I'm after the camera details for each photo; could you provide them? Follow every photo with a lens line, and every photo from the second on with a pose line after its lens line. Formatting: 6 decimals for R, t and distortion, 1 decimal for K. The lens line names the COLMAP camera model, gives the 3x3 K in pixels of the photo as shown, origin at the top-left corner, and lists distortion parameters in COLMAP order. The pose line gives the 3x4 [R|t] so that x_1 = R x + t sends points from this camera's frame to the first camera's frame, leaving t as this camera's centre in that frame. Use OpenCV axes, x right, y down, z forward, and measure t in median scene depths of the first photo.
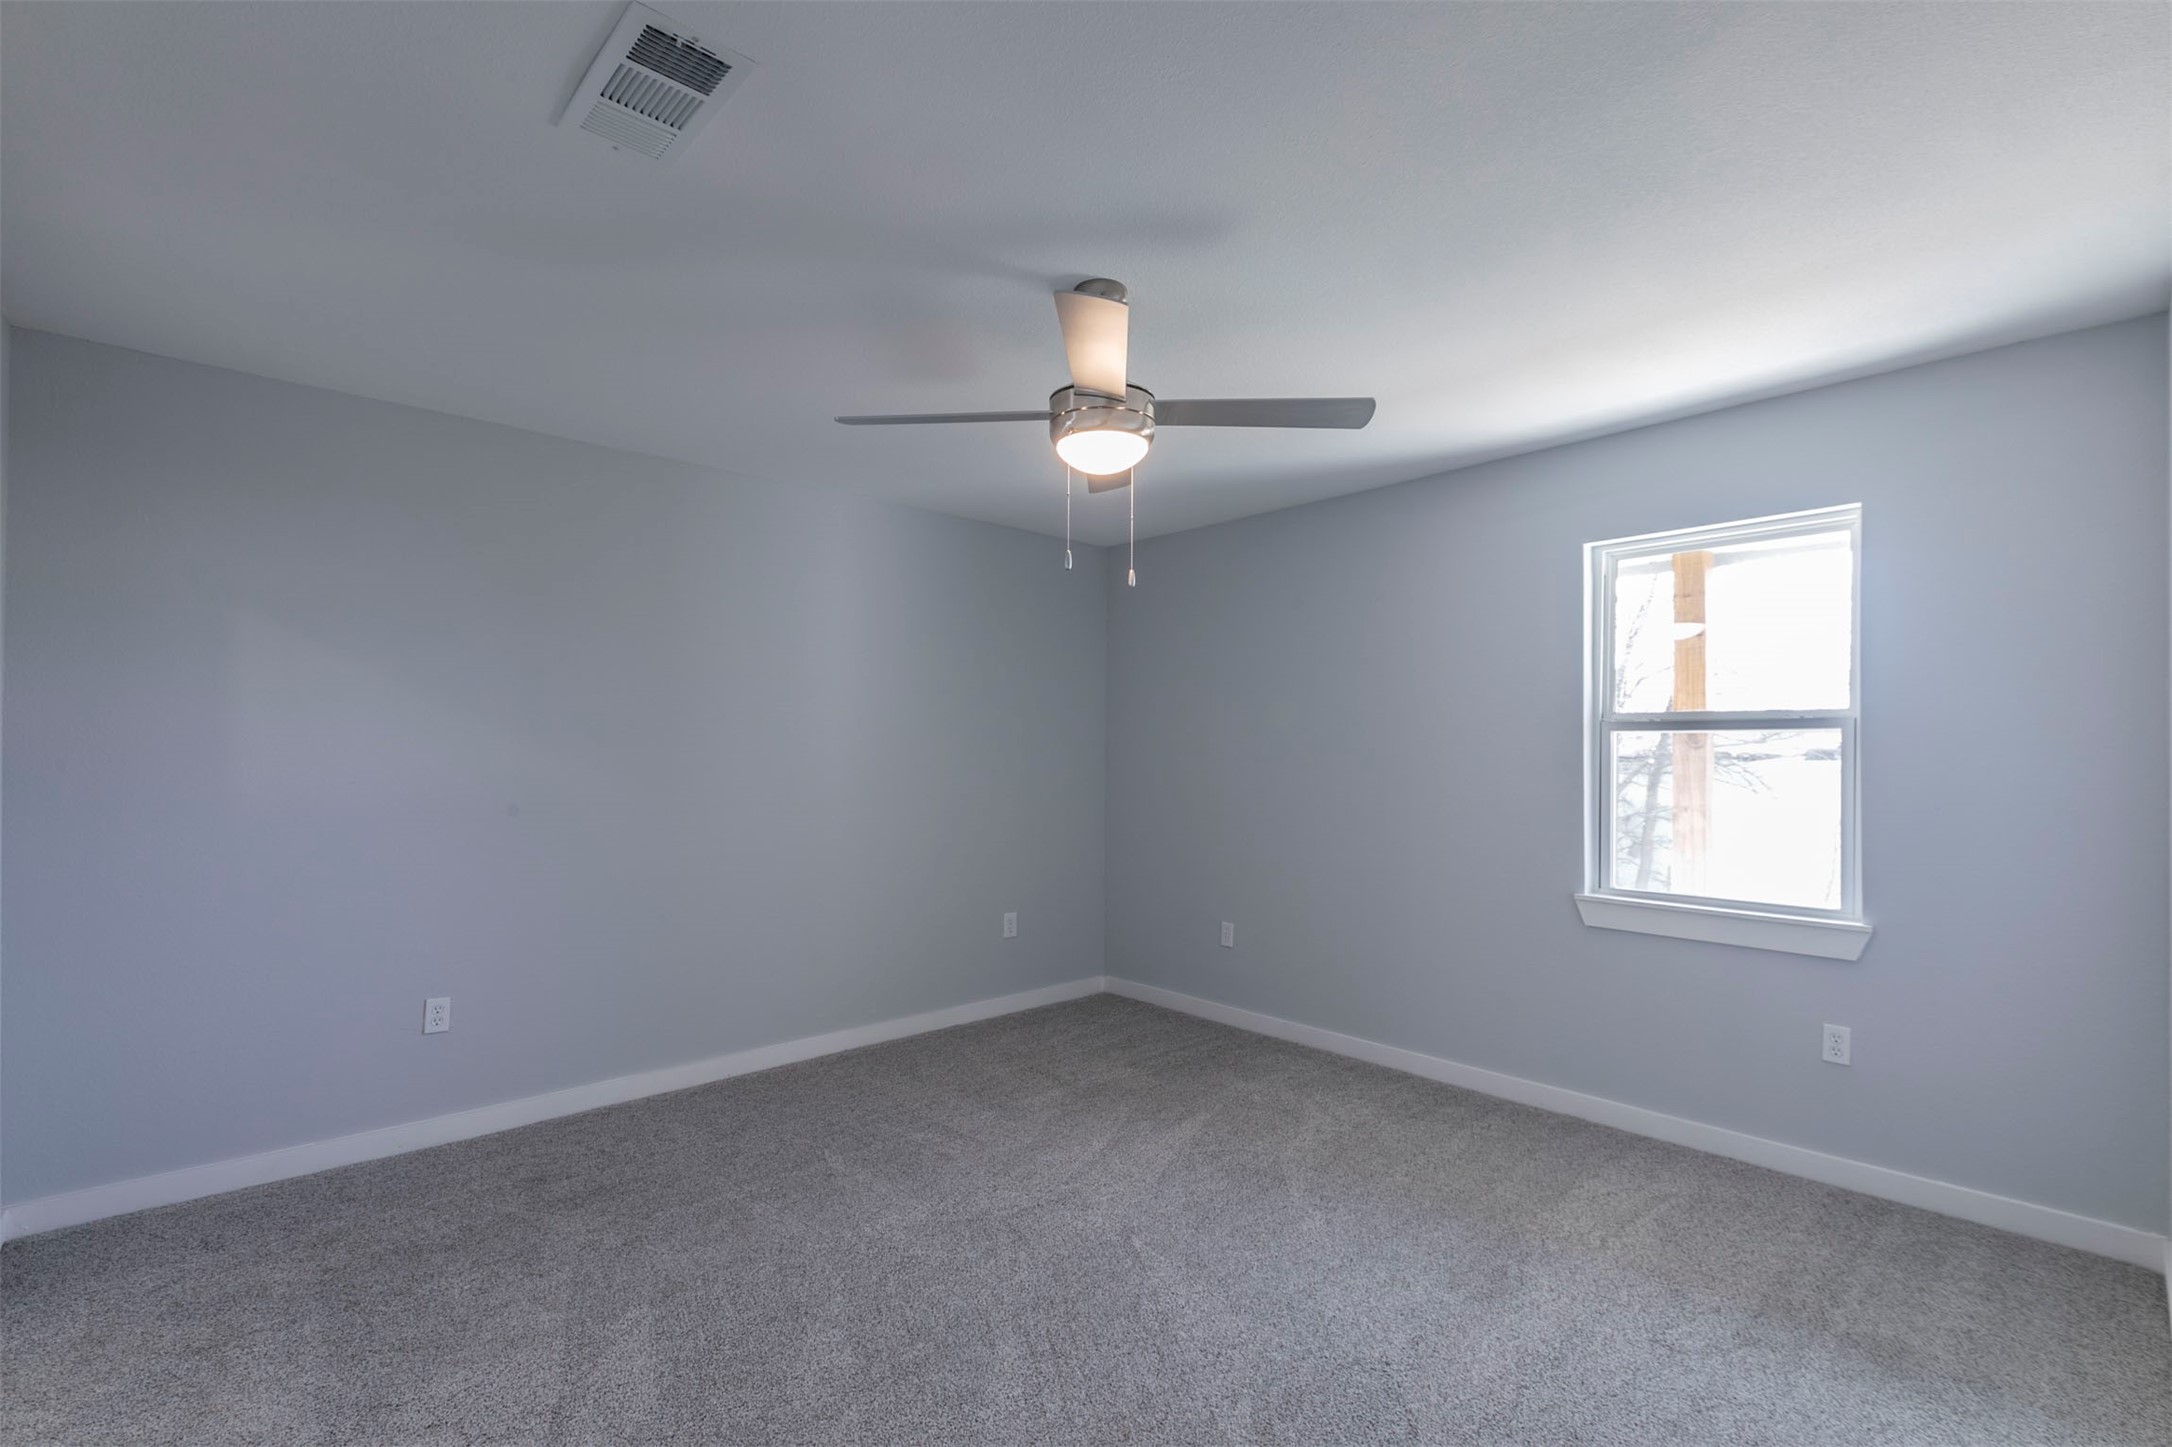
lens RADIAL K [[966.8, 0, 1086.5], [0, 966.8, 743.5], [0, 0, 1]] dist [-0.000064, 0.000095]
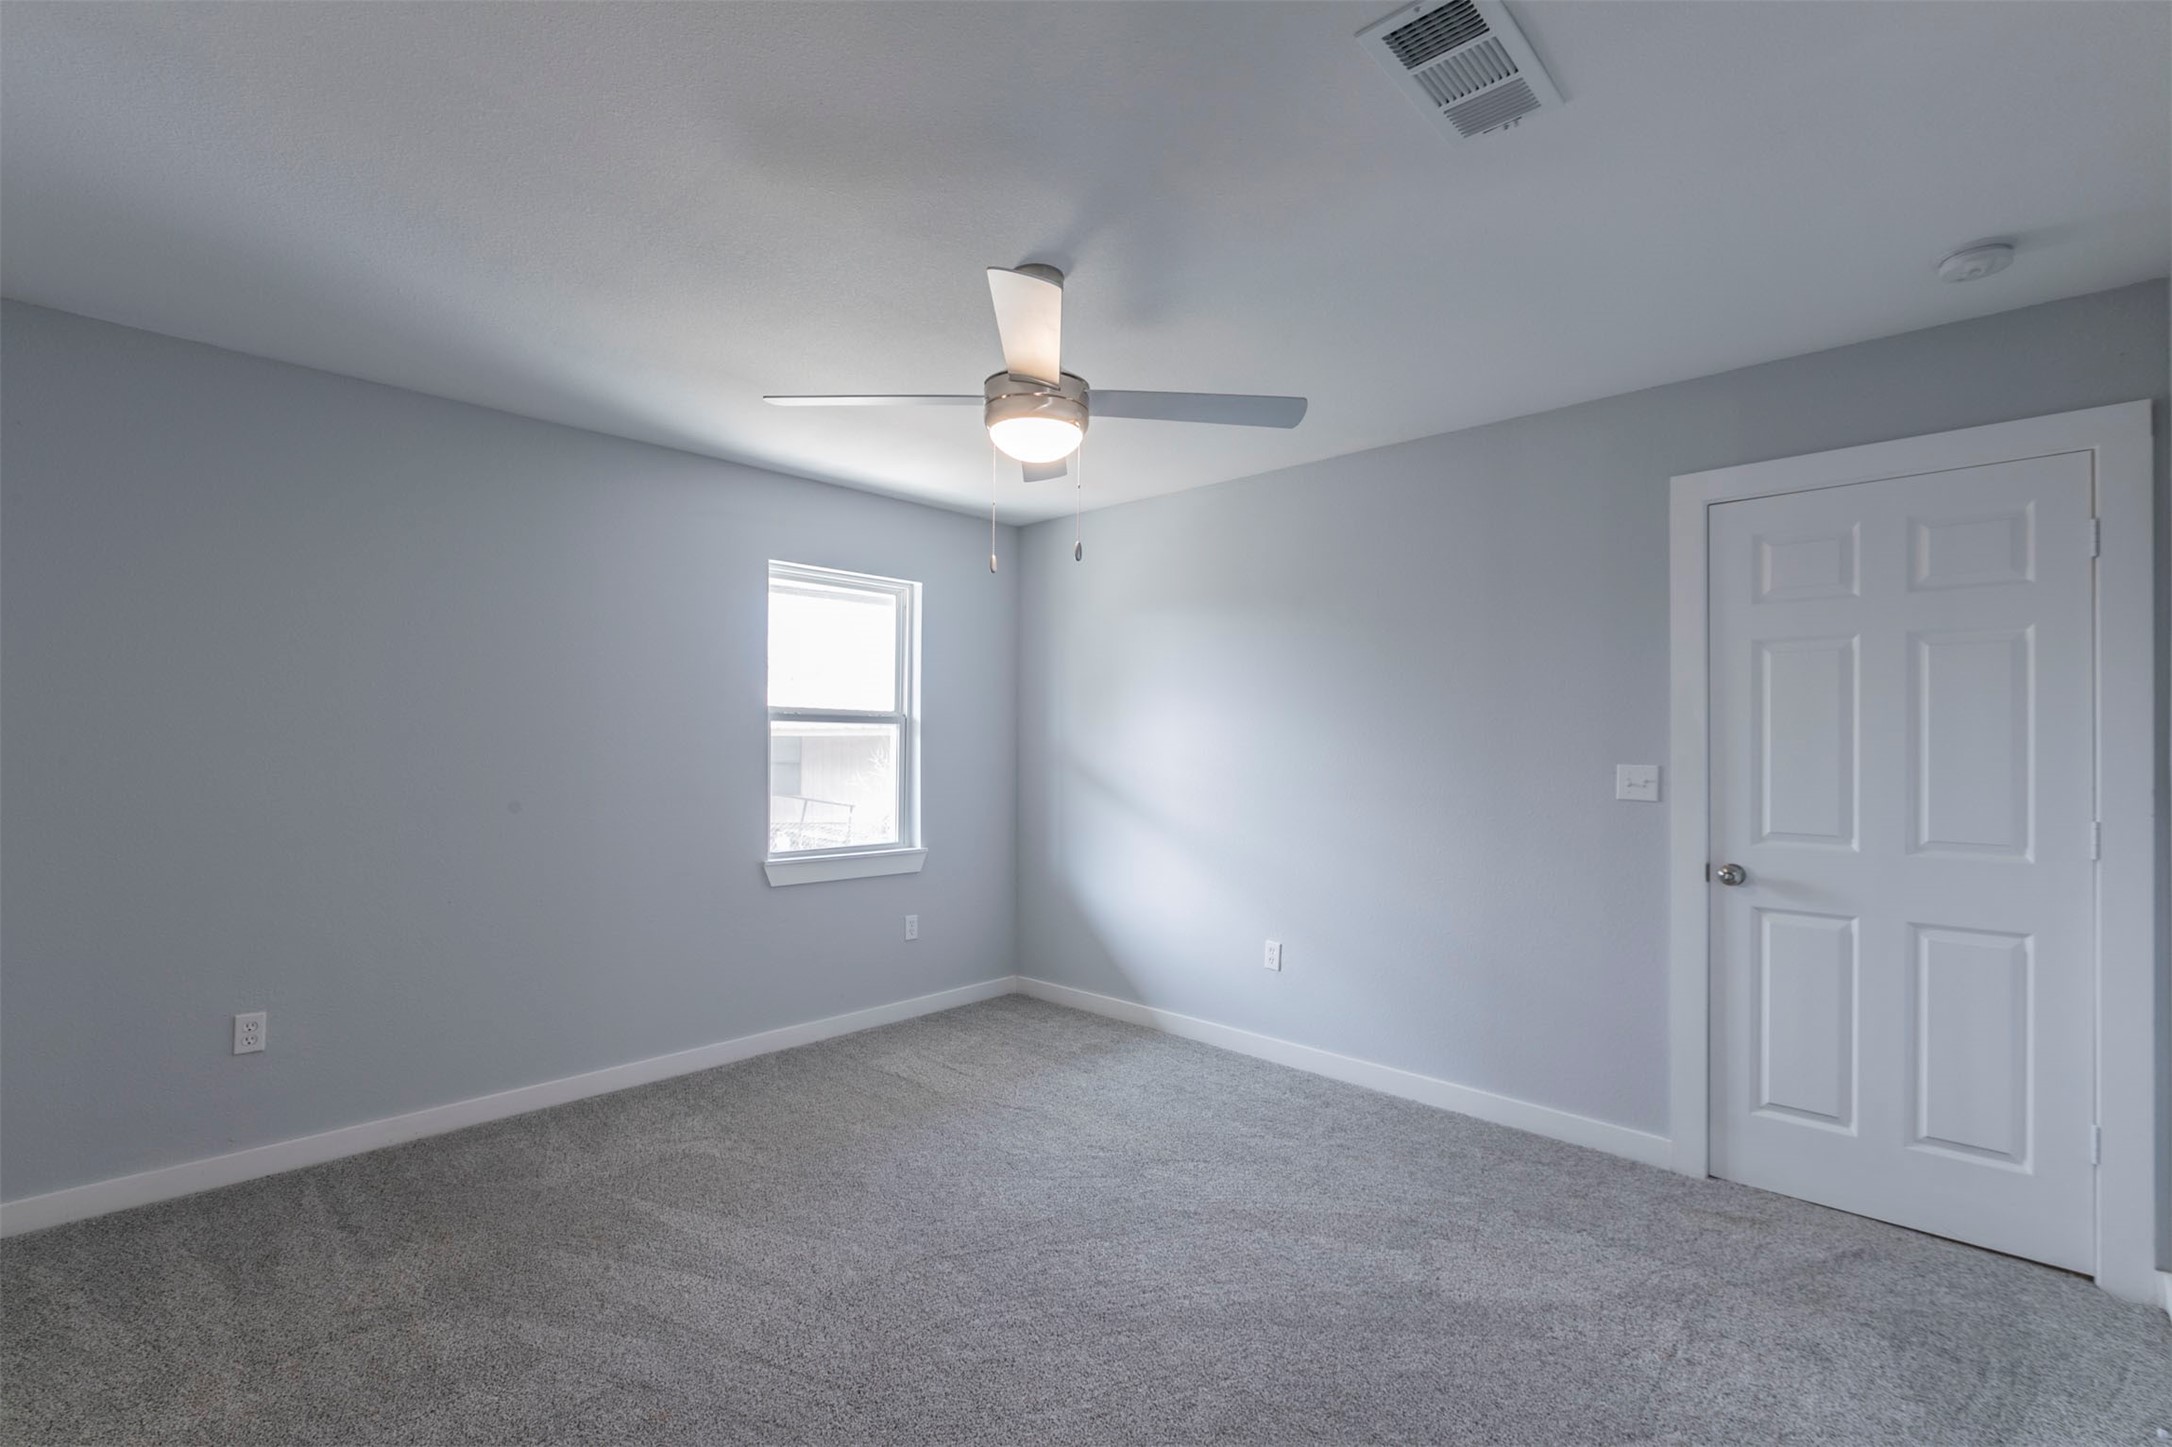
lens RADIAL K [[966.8, 0, 1086.5], [0, 966.8, 743.5], [0, 0, 1]] dist [-0.000064, 0.000095]
pose [[-0.066459, -0.002823, 0.997785, -0.720704], [-0.018098, 0.999835, 0.001624, 0.006198], [-0.997625, -0.017950, -0.066499, 0.747309]]
